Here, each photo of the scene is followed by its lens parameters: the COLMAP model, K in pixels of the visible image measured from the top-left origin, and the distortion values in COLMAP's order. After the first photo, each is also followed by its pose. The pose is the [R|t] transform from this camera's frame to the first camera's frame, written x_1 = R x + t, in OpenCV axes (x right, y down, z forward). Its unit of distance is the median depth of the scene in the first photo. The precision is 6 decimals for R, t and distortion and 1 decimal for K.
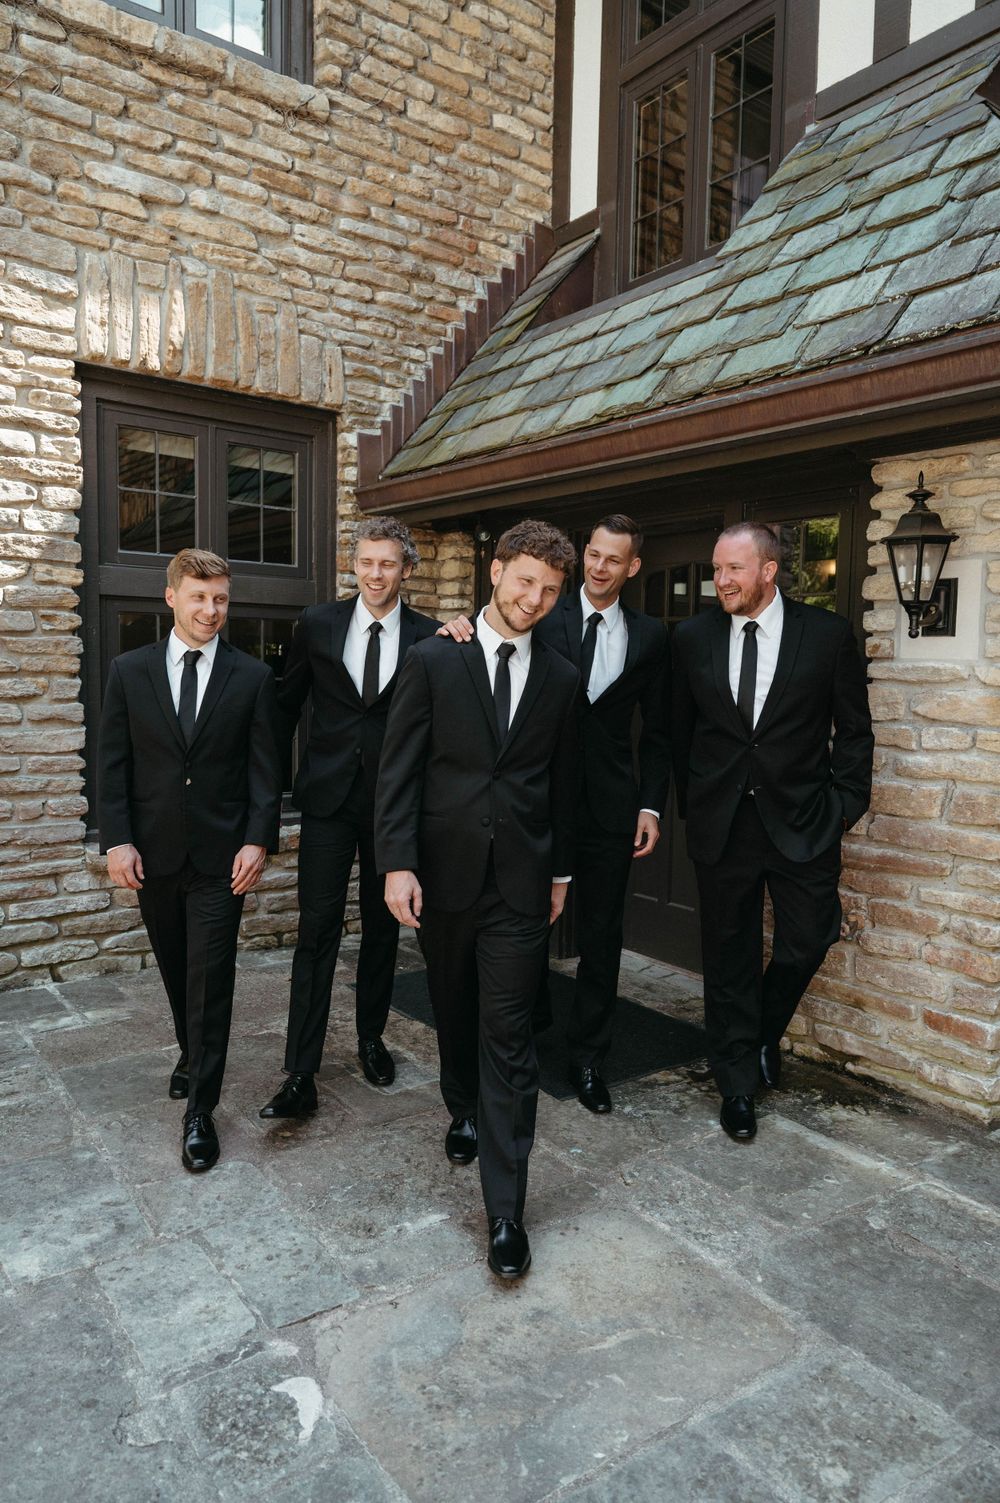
lens RADIAL K [[1003.2, 0, 497.7], [0, 1003.2, 749.4], [0, 0, 1]] dist [0.006619, 0.001714]
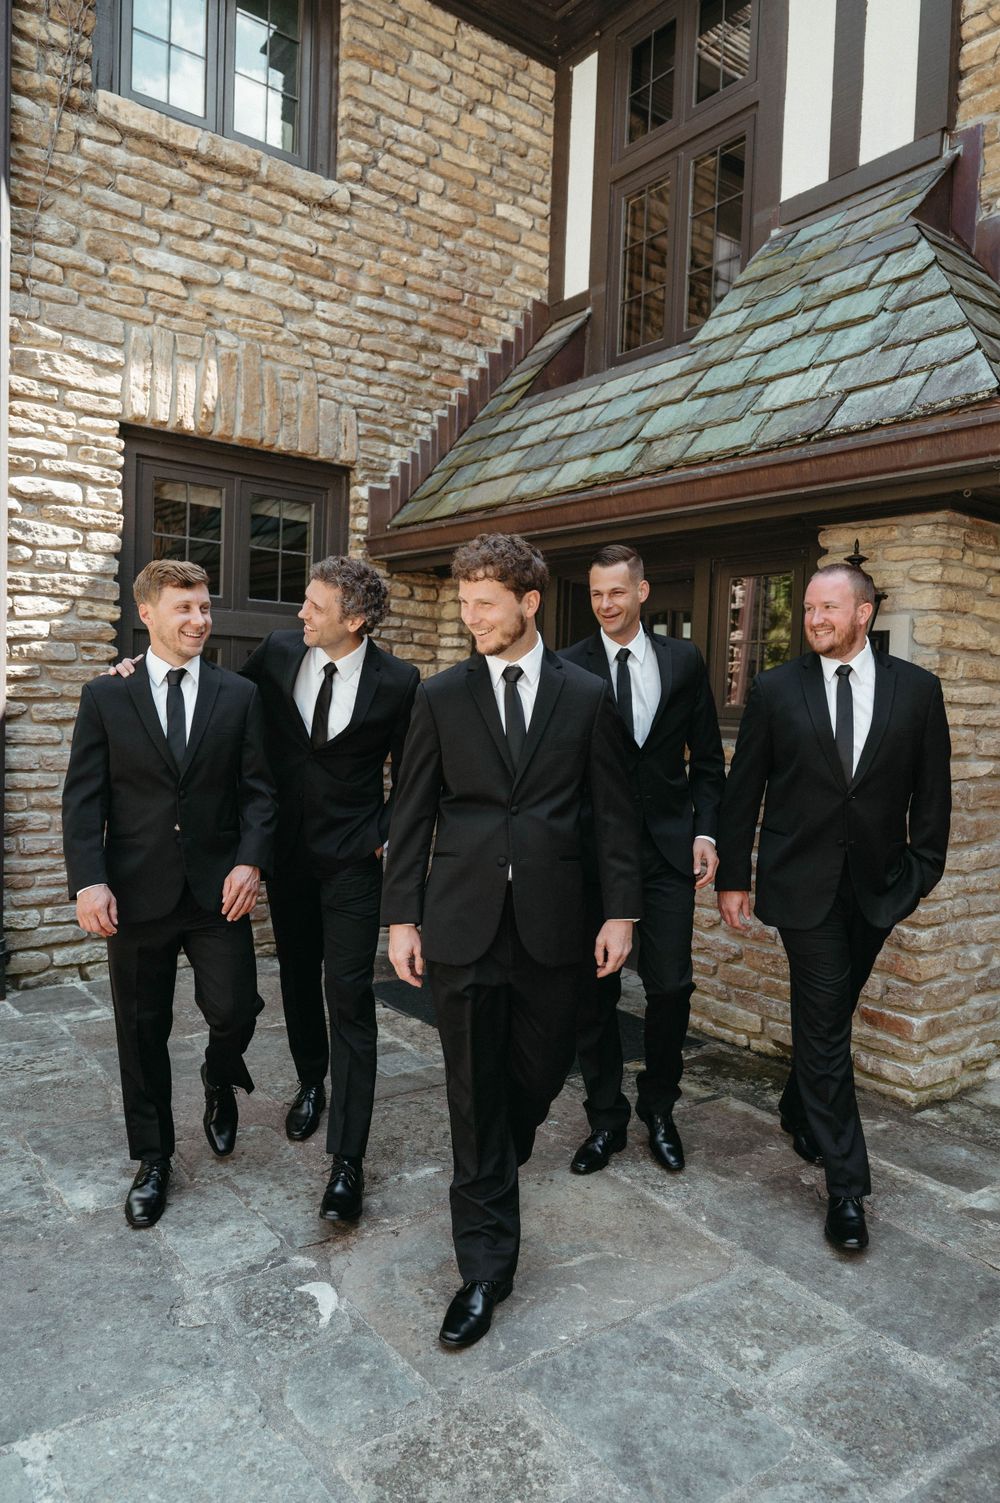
lens RADIAL K [[1003.2, 0, 501.9], [0, 1003.2, 750.7], [0, 0, 1]] dist [0.006619, 0.001714]
pose [[0.999812, 0.016644, 0.009950, 0.000678], [-0.016308, 0.999324, -0.032956, 0.010546], [-0.010492, 0.032787, 0.999407, -0.114664]]
